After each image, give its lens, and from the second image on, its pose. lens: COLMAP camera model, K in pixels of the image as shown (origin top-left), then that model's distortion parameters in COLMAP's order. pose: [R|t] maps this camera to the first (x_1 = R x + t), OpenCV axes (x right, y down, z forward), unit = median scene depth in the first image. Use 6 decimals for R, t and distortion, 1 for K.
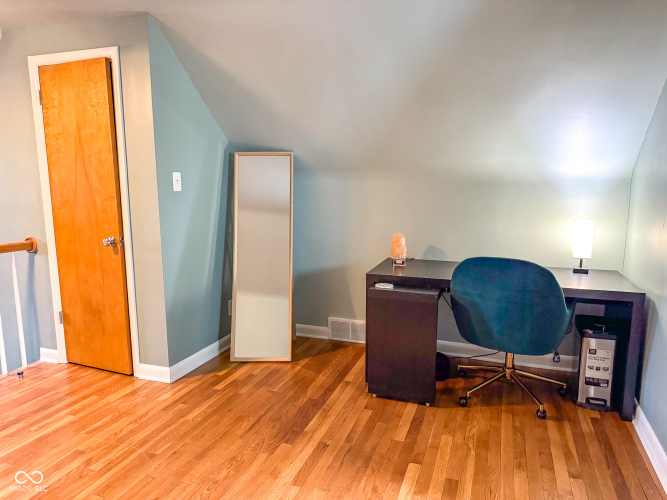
lens RADIAL K [[471.6, 0, 333.5], [0, 471.6, 250.0], [0, 0, 1]] dist [0.072806, -0.090931]
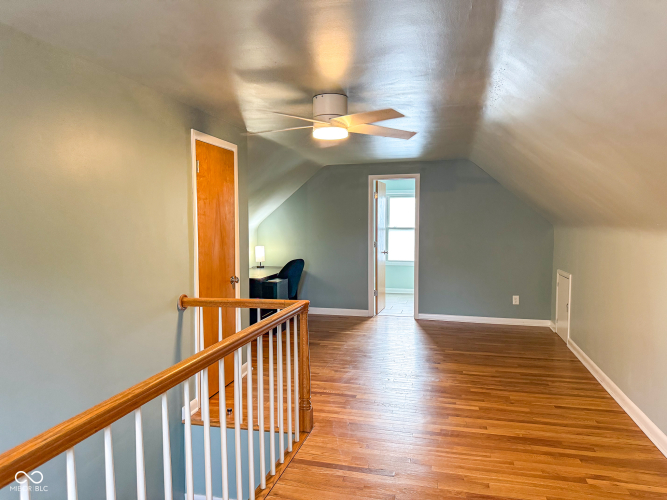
lens RADIAL K [[471.6, 0, 333.5], [0, 471.6, 250.0], [0, 0, 1]] dist [0.072806, -0.090931]
pose [[-0.102040, -0.064687, 0.992675, -1.772501], [0.149813, 0.985503, 0.079619, -0.162279], [-0.983435, 0.156839, -0.090870, 0.808666]]
